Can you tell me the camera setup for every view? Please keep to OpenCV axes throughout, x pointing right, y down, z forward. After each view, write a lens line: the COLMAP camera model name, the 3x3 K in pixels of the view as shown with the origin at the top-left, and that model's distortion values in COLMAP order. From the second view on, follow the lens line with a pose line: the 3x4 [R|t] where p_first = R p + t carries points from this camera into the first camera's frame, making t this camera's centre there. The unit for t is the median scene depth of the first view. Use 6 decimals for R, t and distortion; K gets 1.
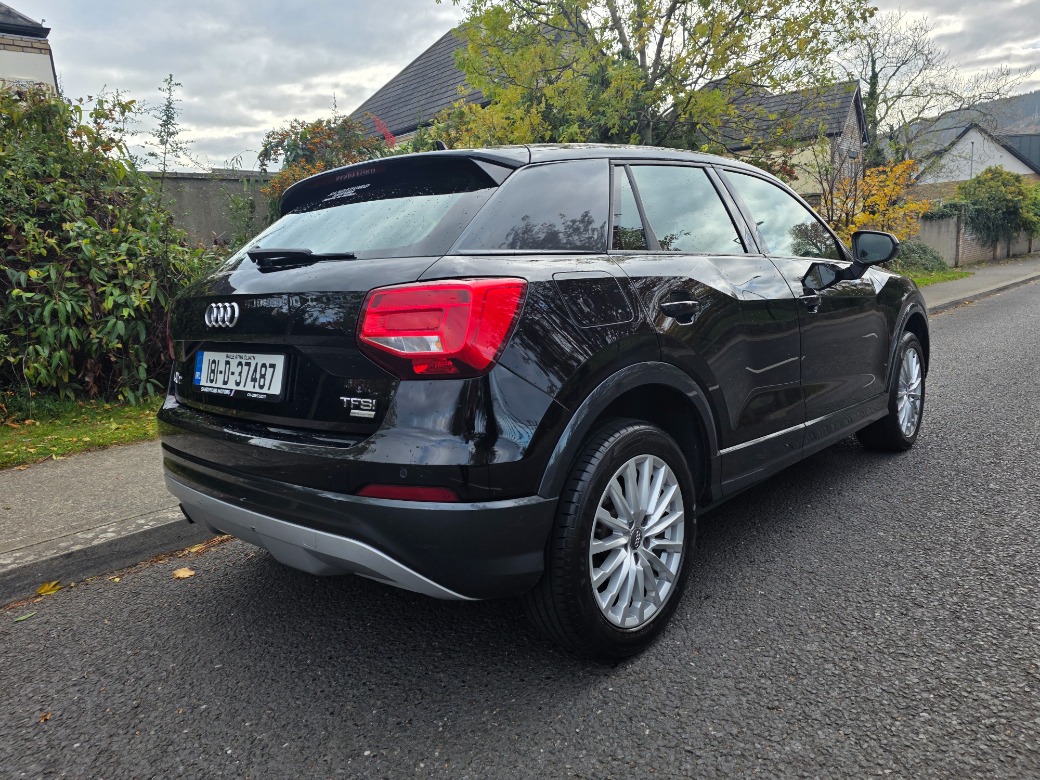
lens RADIAL K [[700.8, 0, 520.0], [0, 700.8, 390.0], [0, 0, 1]] dist [0.057295, -0.000516]
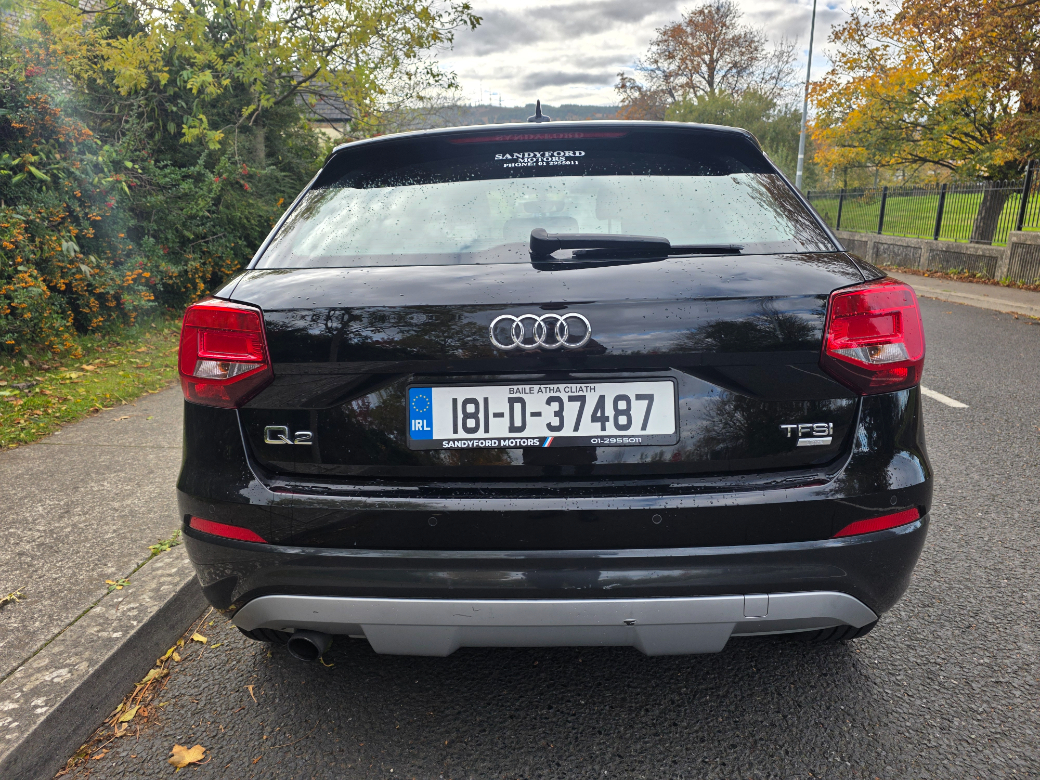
lens RADIAL K [[700.8, 0, 520.0], [0, 700.8, 390.0], [0, 0, 1]] dist [0.057295, -0.000516]
pose [[0.760981, -0.108060, 0.639712, -0.877492], [0.084915, 0.994139, 0.066917, -0.097023], [-0.643193, 0.003398, 0.765697, 0.498056]]
